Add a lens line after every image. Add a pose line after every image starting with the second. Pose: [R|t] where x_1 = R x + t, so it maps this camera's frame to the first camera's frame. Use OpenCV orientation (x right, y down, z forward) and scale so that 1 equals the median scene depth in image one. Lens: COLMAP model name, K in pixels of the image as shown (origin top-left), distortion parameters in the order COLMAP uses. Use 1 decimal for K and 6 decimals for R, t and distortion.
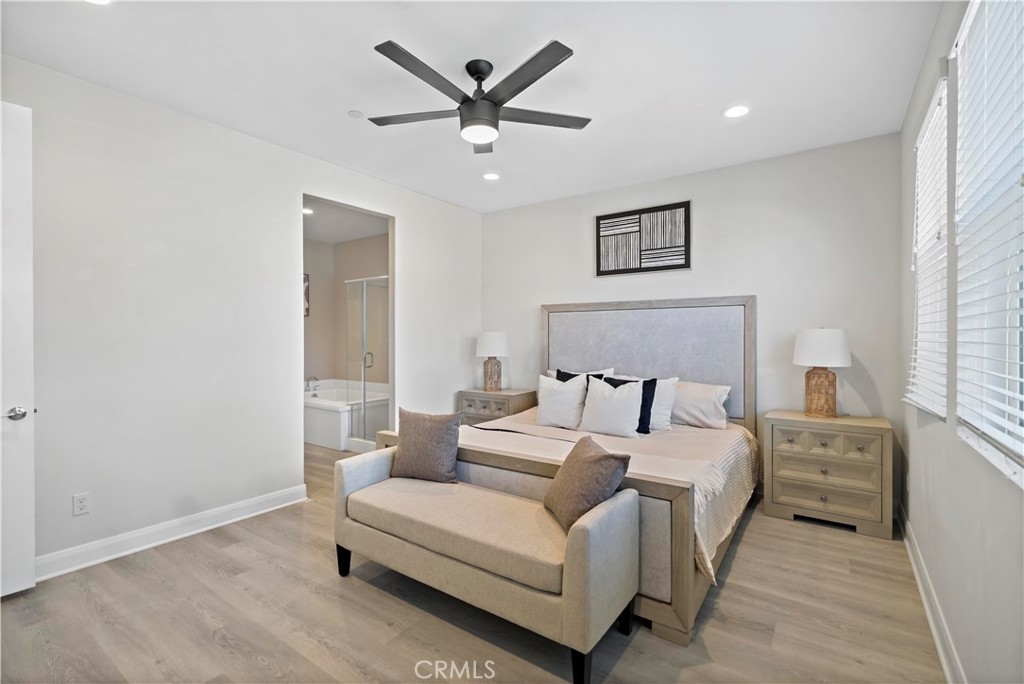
lens RADIAL K [[461.0, 0, 510.5], [0, 461.0, 337.4], [0, 0, 1]] dist [0.001222, 0.000419]
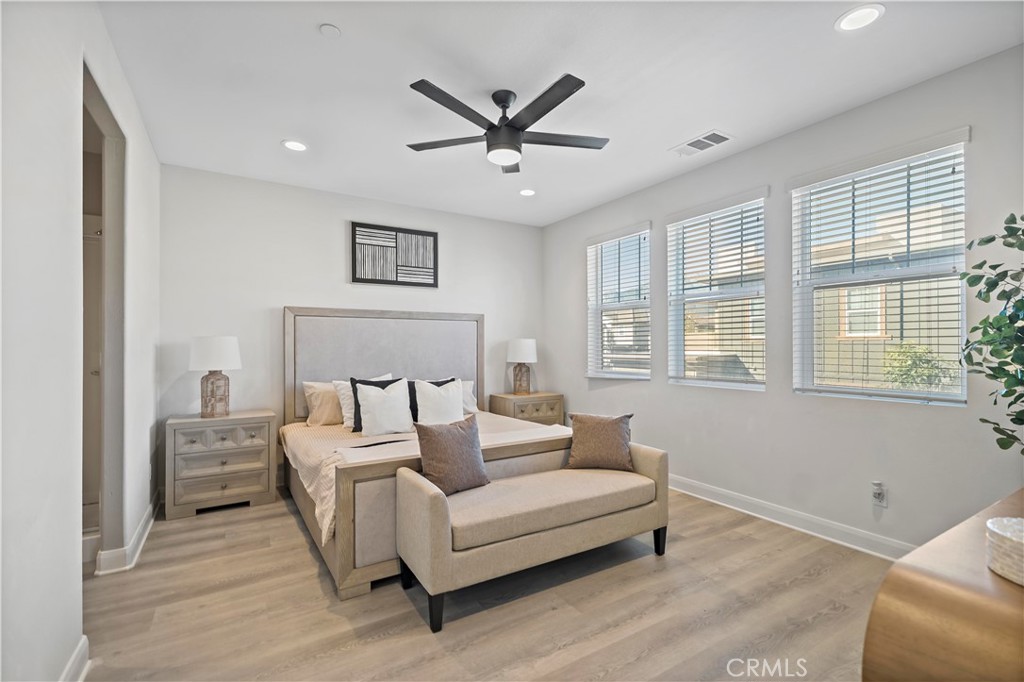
lens RADIAL K [[459.2, 0, 511.6], [0, 459.2, 345.1], [0, 0, 1]] dist [-0.002011, 0.000217]
pose [[0.394451, 0.003201, 0.918911, -0.639059], [0.003576, 0.999981, -0.005019, 0.008132], [-0.918910, 0.005265, 0.394432, 0.333565]]
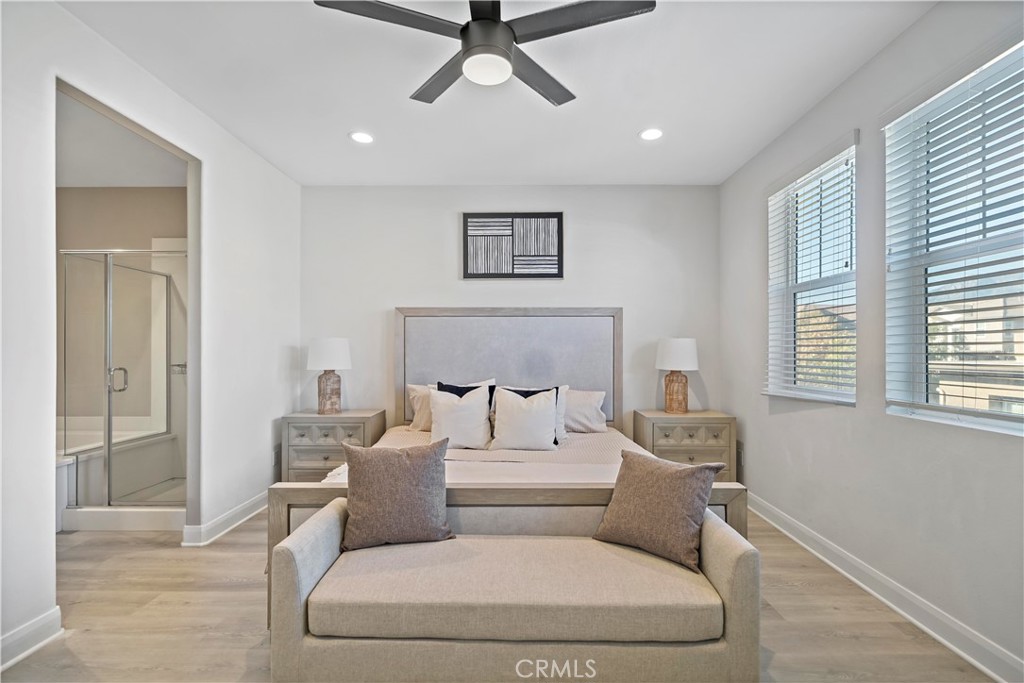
lens RADIAL K [[465.8, 0, 512.9], [0, 465.8, 351.6], [0, 0, 1]] dist [0.000496, 0.000580]
pose [[0.824265, 0.001559, 0.566203, -0.280048], [-0.000668, 0.999998, -0.001781, 0.014126], [-0.566204, 0.001090, 0.824264, 0.207829]]
